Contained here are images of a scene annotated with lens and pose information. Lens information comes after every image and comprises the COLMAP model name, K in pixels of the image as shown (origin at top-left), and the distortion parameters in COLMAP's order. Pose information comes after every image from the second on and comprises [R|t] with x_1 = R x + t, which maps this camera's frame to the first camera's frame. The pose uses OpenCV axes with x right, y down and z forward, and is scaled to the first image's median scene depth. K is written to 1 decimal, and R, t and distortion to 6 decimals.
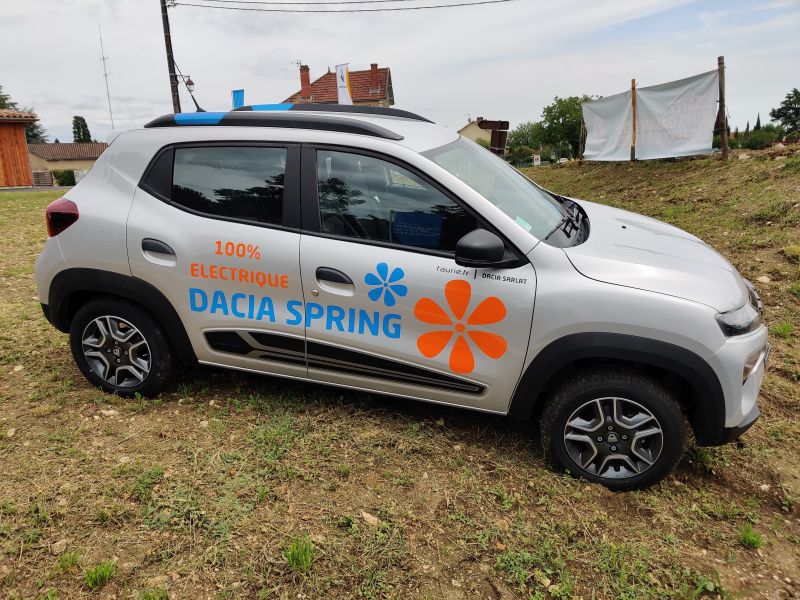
lens RADIAL K [[603.5, 0, 400.0], [0, 603.5, 300.0], [0, 0, 1]] dist [0.006029, 0.000256]
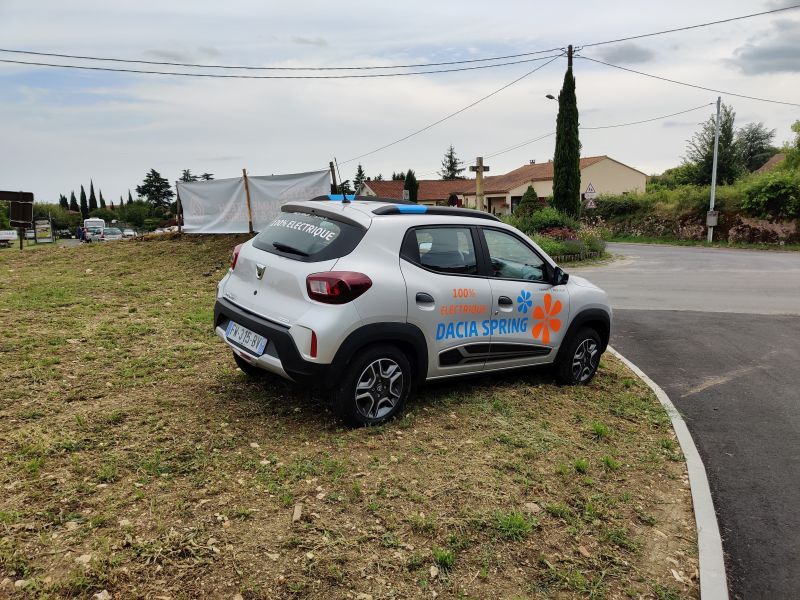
lens RADIAL K [[603.5, 0, 400.0], [0, 603.5, 300.0], [0, 0, 1]] dist [0.006029, 0.000256]
pose [[0.562733, -0.105362, 0.819897, -1.573579], [0.197459, 0.980265, -0.009555, -0.079459], [-0.802709, 0.167273, 0.572432, 0.237227]]
